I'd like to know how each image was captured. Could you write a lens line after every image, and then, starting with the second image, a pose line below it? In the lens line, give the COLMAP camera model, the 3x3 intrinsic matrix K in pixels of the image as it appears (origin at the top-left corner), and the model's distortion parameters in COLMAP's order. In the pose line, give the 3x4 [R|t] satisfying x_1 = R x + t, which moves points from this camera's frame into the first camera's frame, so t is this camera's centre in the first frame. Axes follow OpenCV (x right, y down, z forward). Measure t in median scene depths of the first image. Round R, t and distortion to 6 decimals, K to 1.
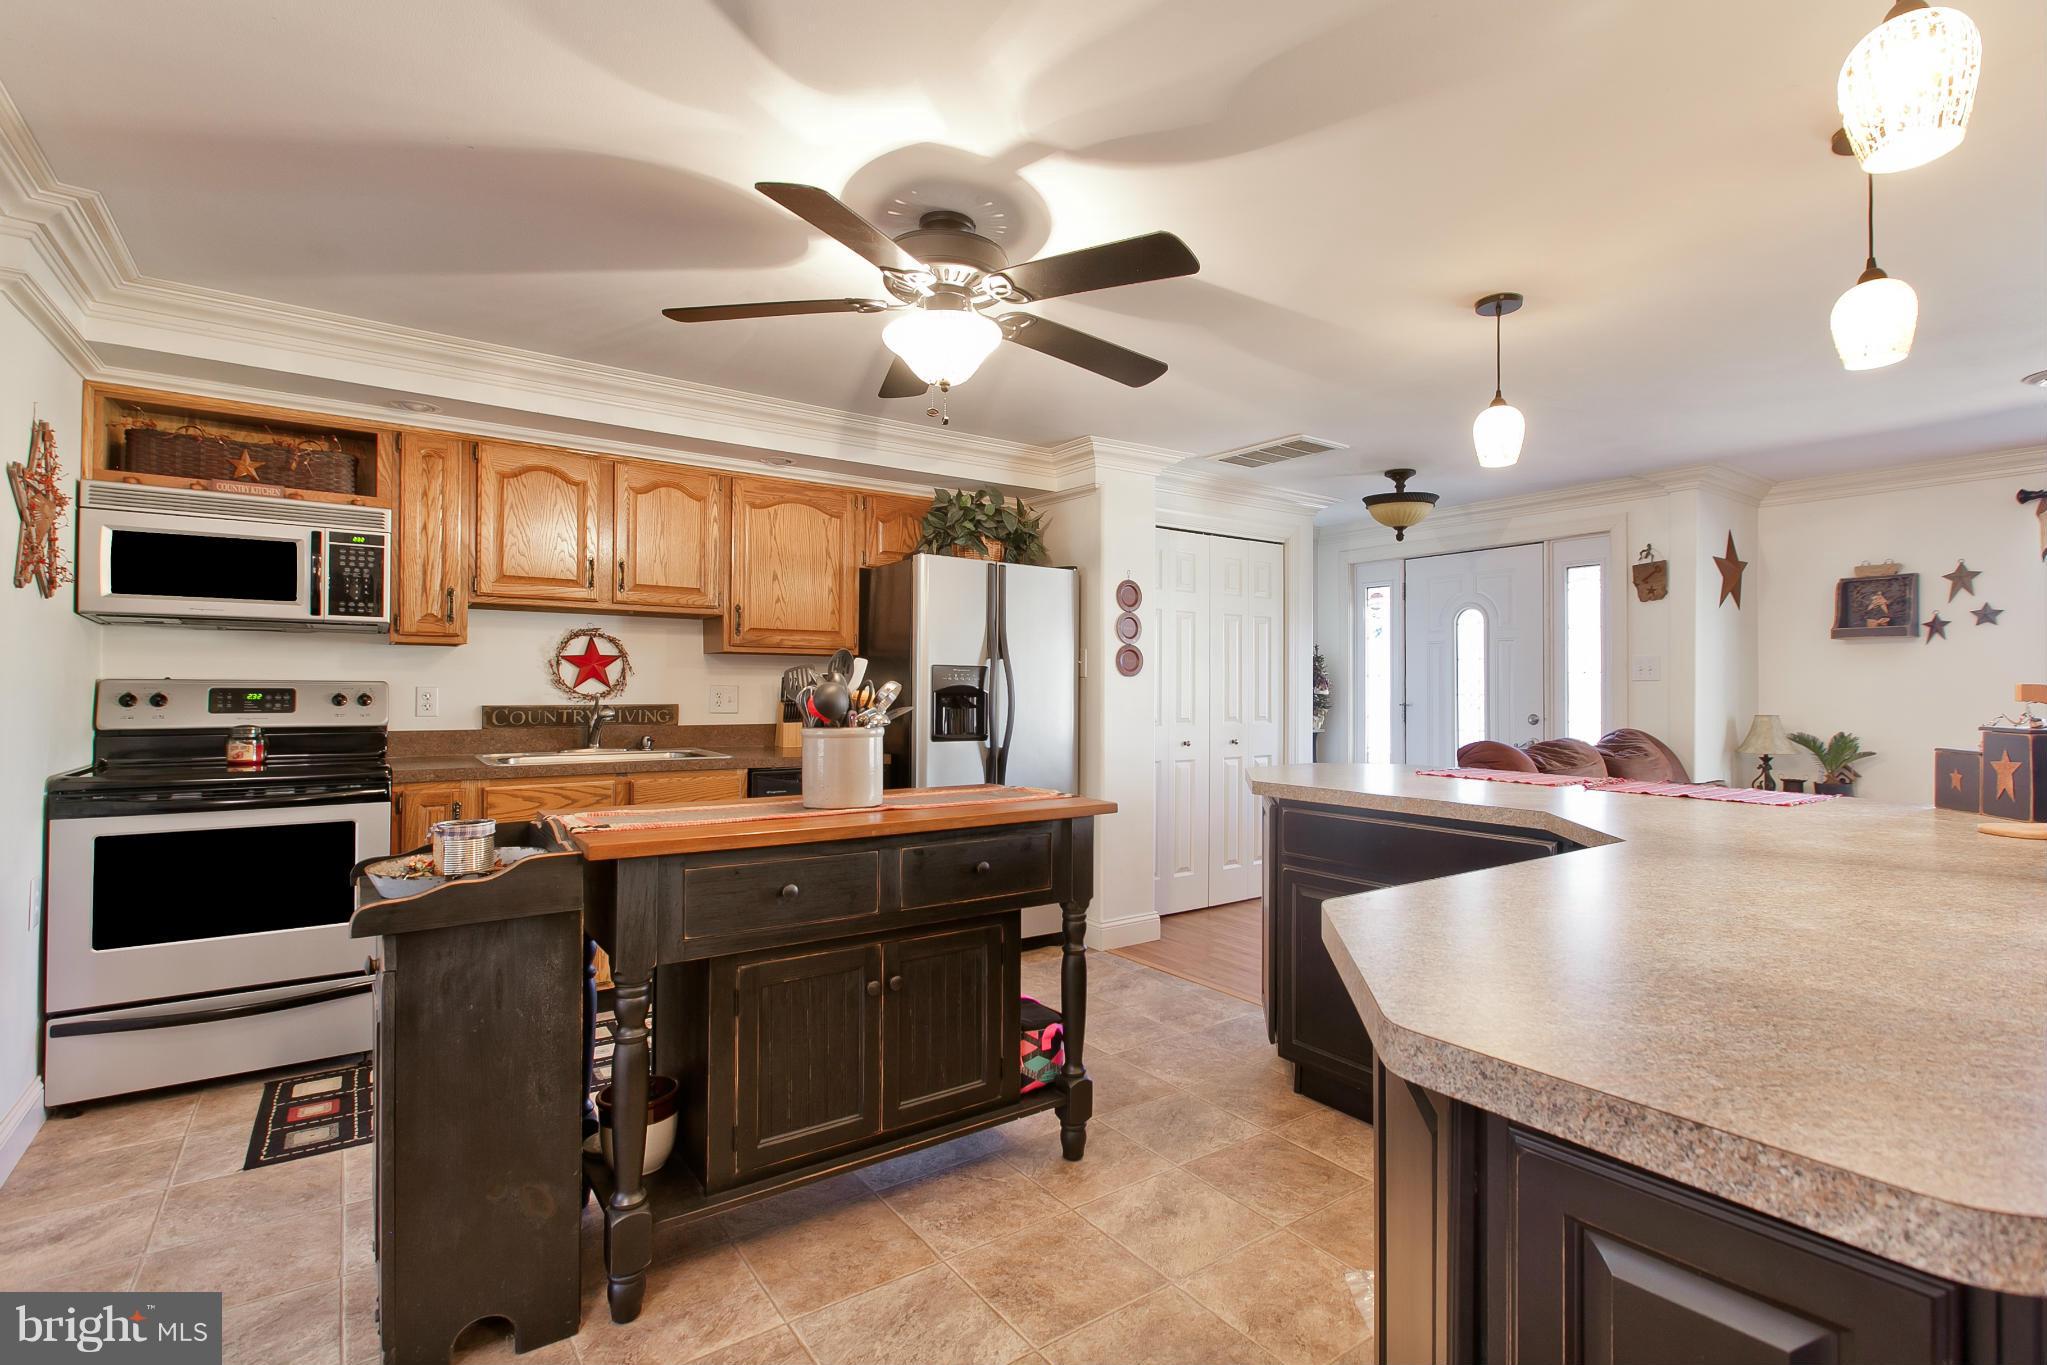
lens RADIAL K [[971.9, 0, 1034.8], [0, 971.9, 677.2], [0, 0, 1]] dist [0.013195, -0.001691]
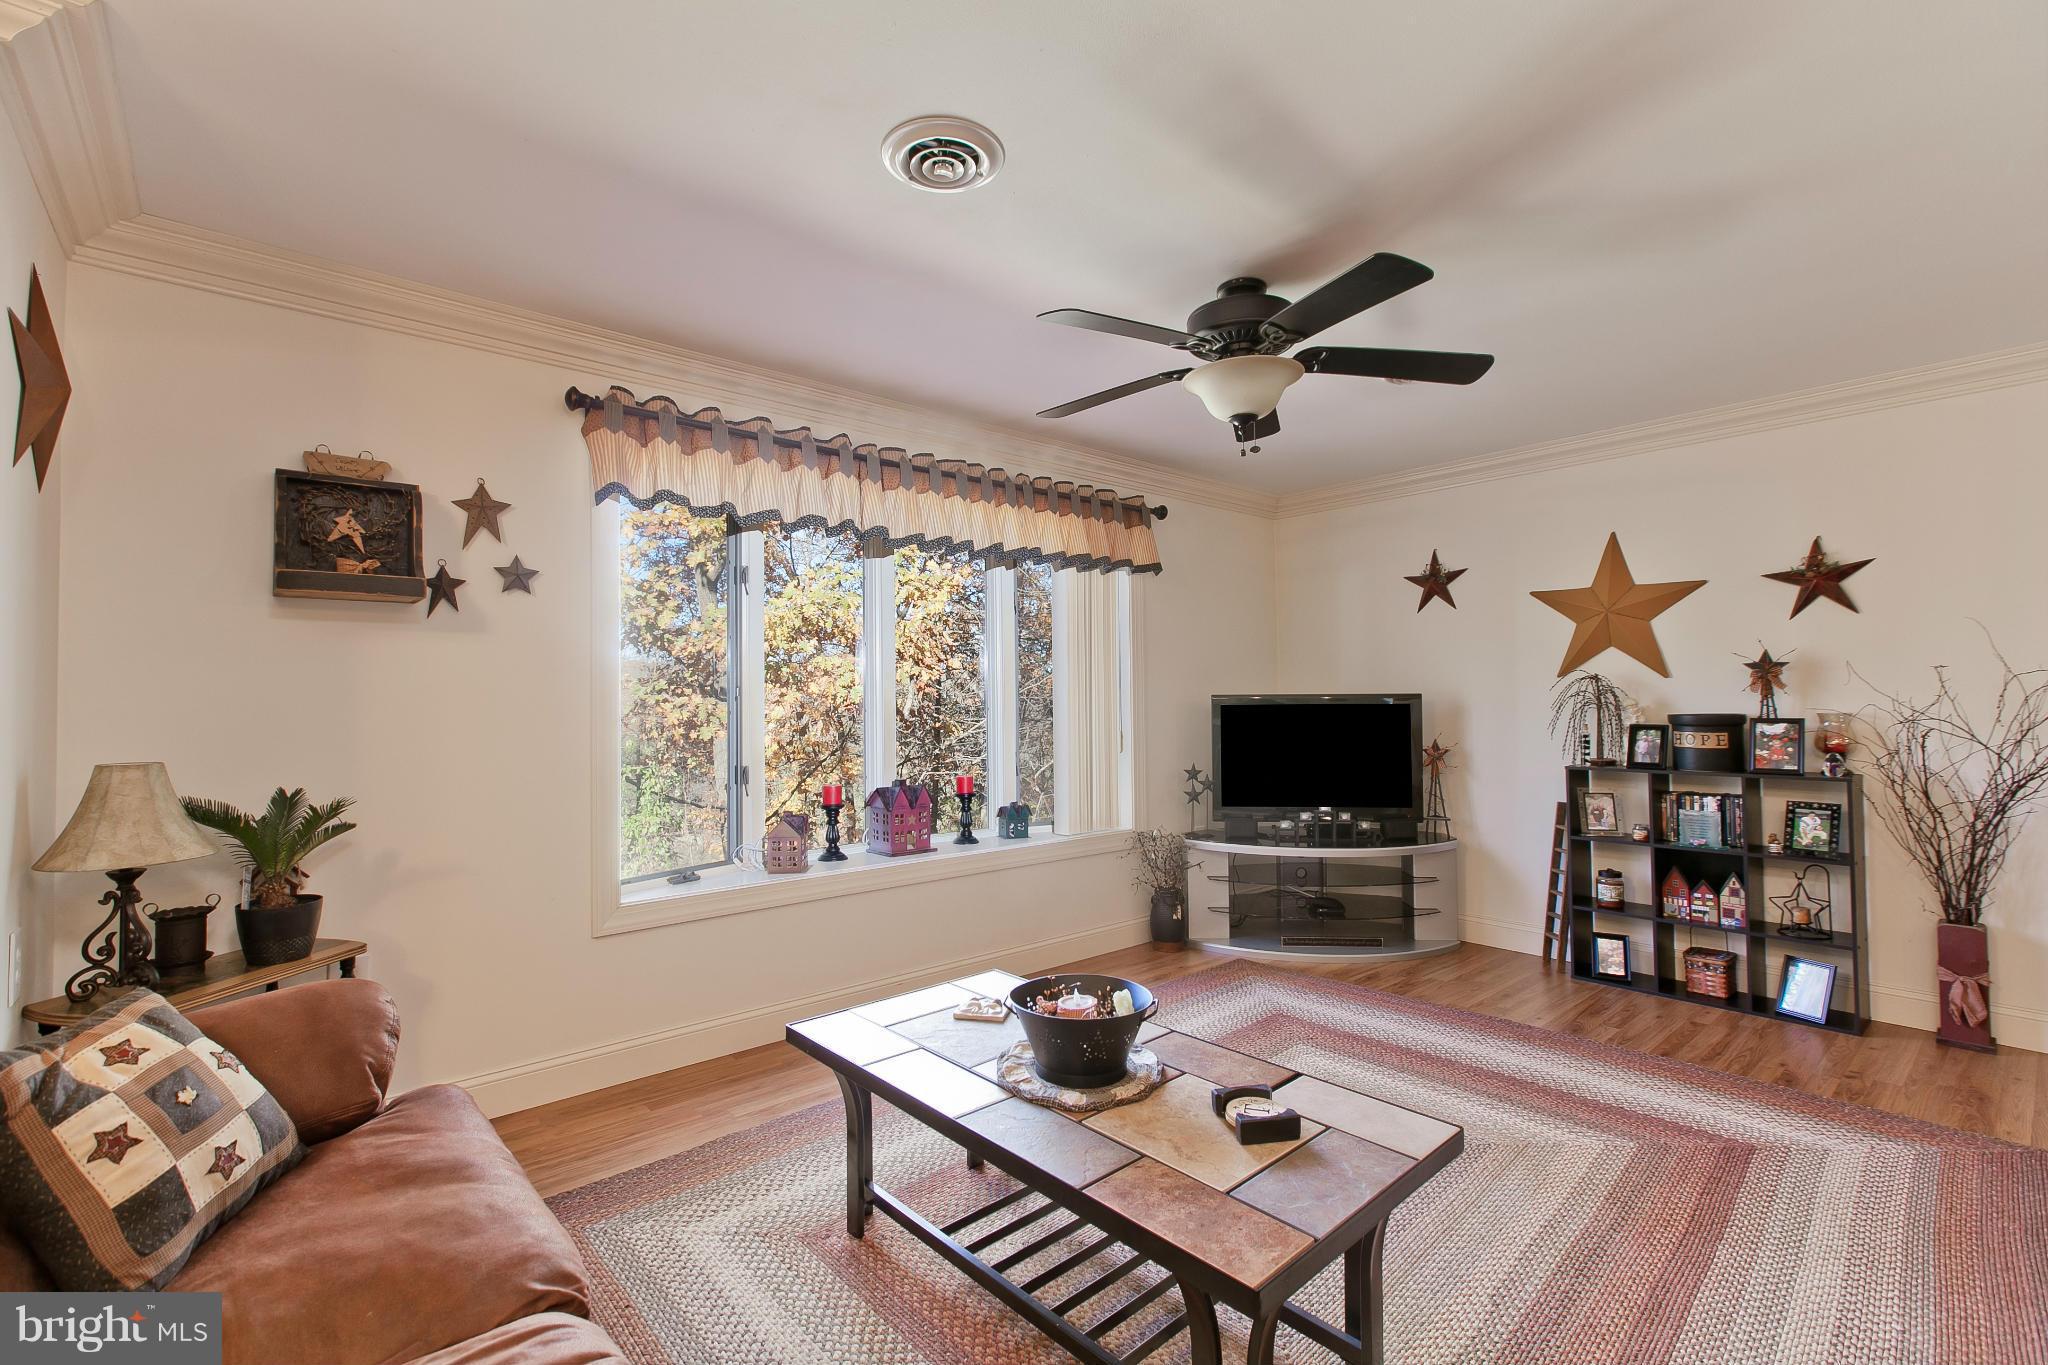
lens RADIAL K [[897.1, 0, 1056.1], [0, 897.1, 680.9], [0, 0, 1]] dist [0.003678, 0.000494]
pose [[-0.096846, 0.019219, 0.995114, 0.440454], [-0.003099, 0.999803, -0.019611, 0.014102], [-0.995295, -0.004983, -0.096767, 0.836826]]
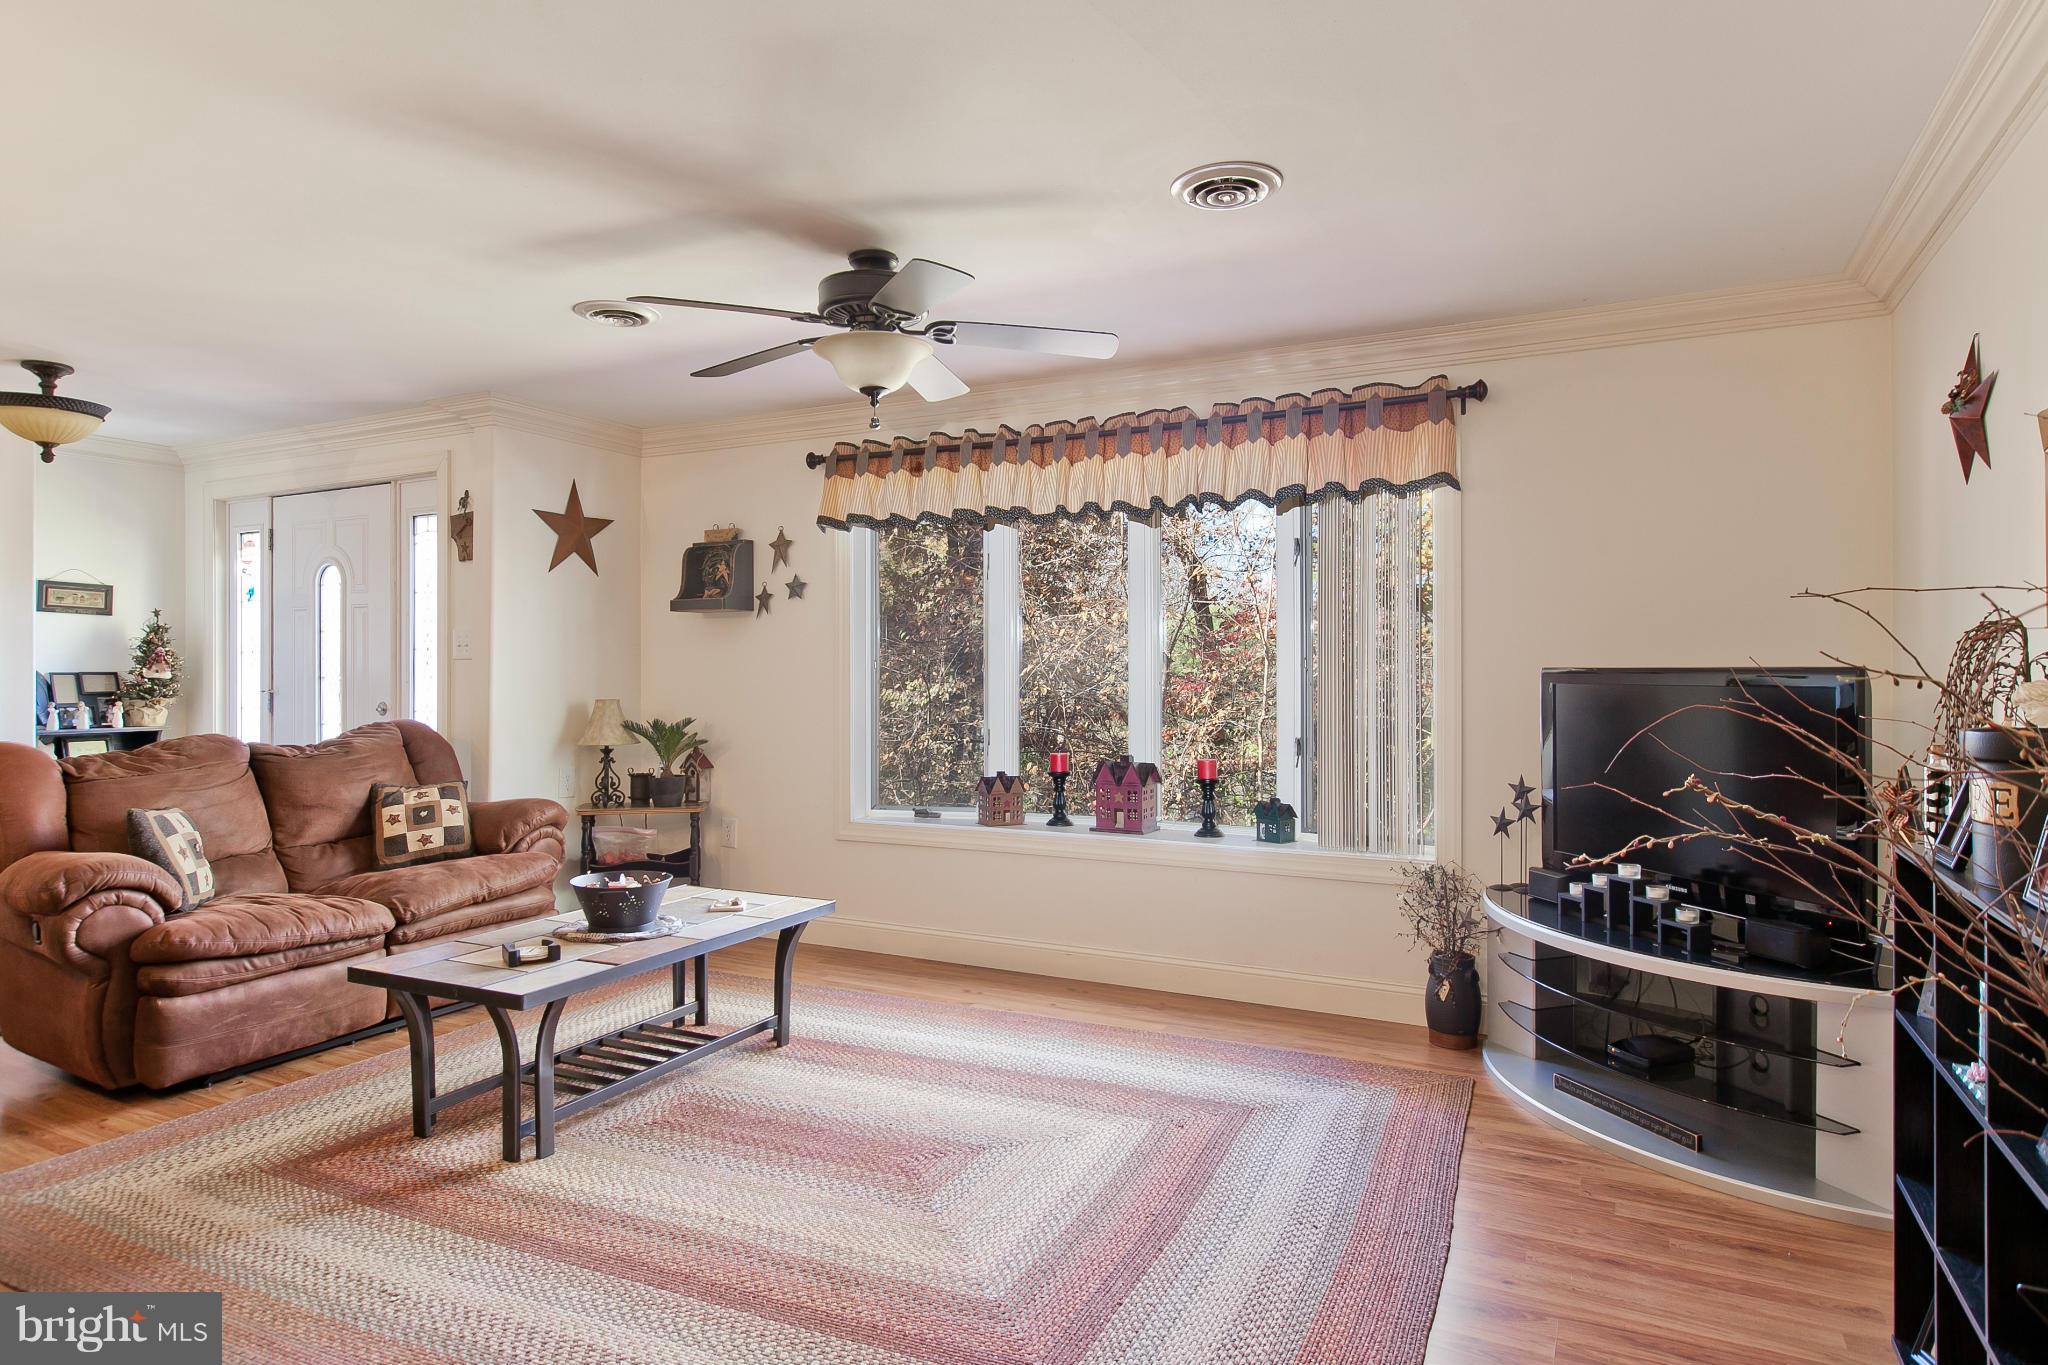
lens RADIAL K [[1221.5, 0, 1008.6], [0, 1221.5, 676.6], [0, 0, 1]] dist [-0.000236, 0.001252]
pose [[0.895389, -0.006538, 0.445237, 0.742210], [-0.001279, 0.999850, 0.017254, -0.000556], [-0.445283, -0.016019, 0.895247, -0.131048]]
